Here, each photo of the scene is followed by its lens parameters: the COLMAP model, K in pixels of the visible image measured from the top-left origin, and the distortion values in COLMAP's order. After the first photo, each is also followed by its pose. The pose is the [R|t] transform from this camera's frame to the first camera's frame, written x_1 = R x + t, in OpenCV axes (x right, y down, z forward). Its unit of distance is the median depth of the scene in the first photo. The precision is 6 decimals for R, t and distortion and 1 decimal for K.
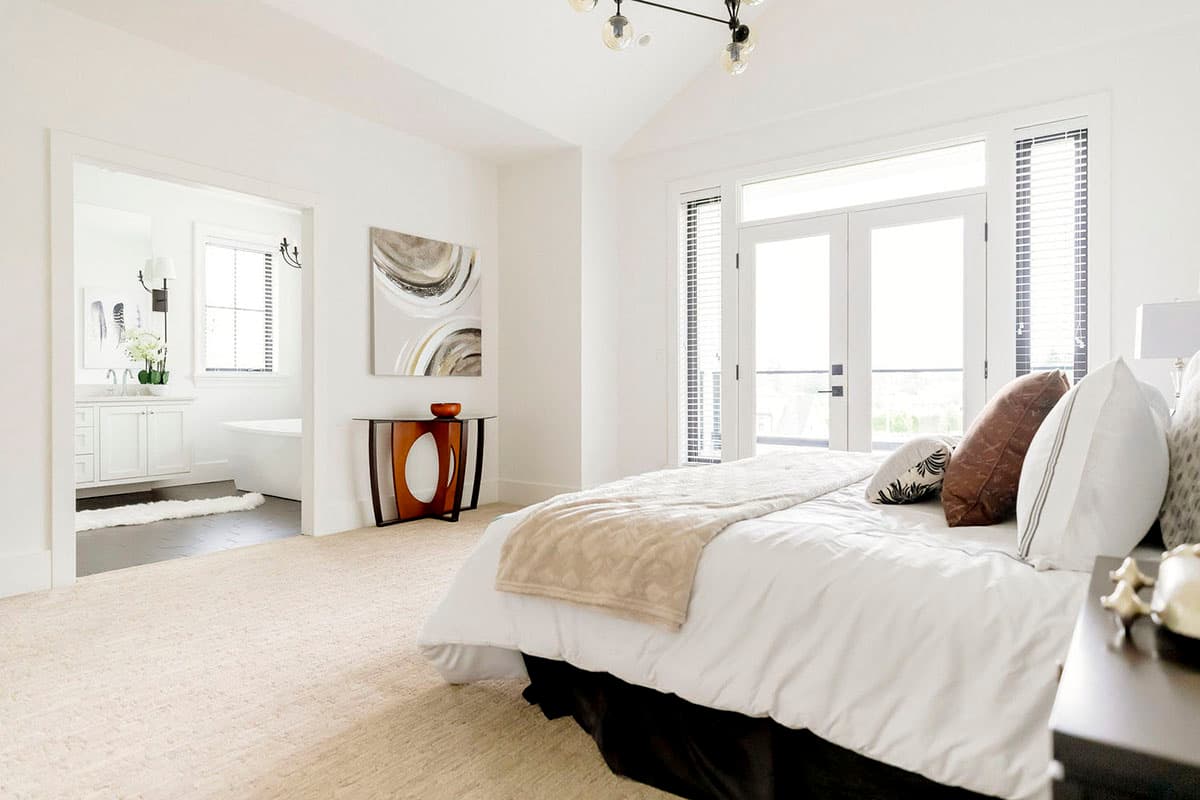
lens RADIAL K [[692.2, 0, 593.1], [0, 692.2, 398.8], [0, 0, 1]] dist [0.001187, 0.000849]
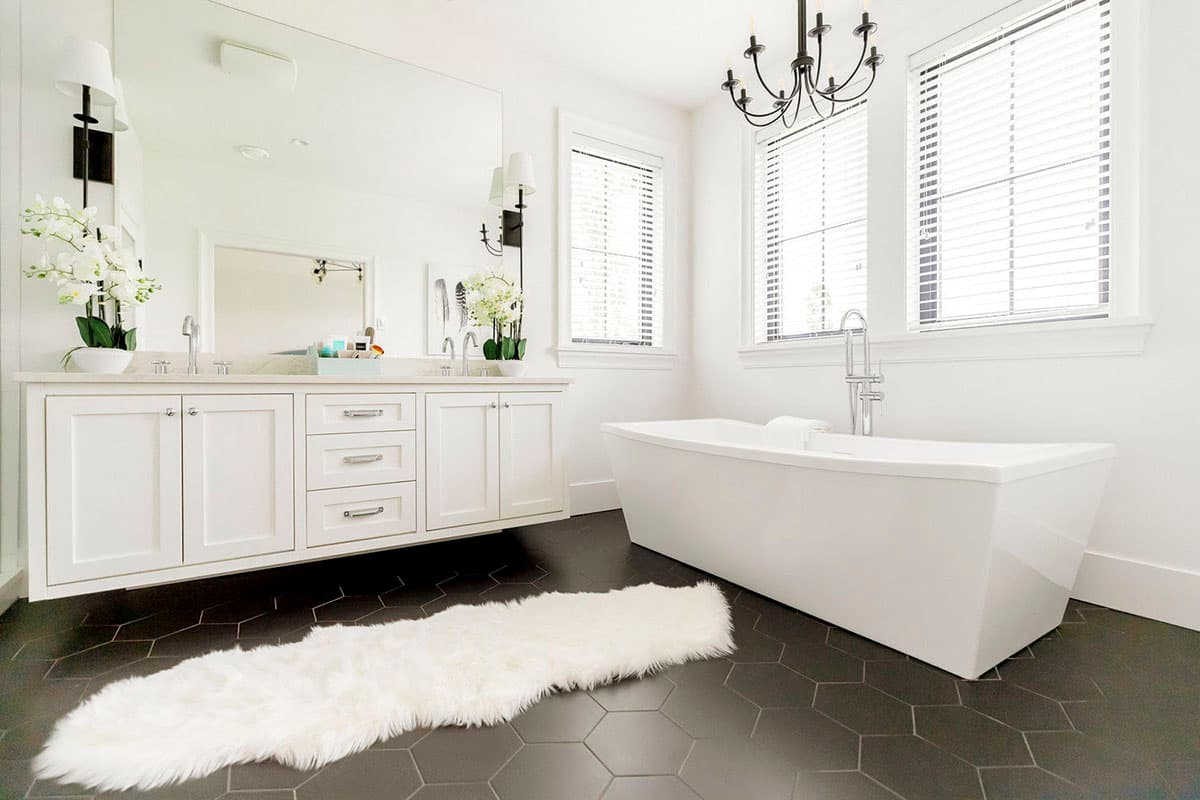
lens RADIAL K [[530.4, 0, 601.4], [0, 530.4, 395.0], [0, 0, 1]] dist [0.001981, 0.000051]
pose [[0.940040, 0.002018, -0.341059, -0.385708], [-0.002502, 0.999996, -0.000977, 0.010843], [0.341056, 0.001772, 0.940041, 0.574938]]
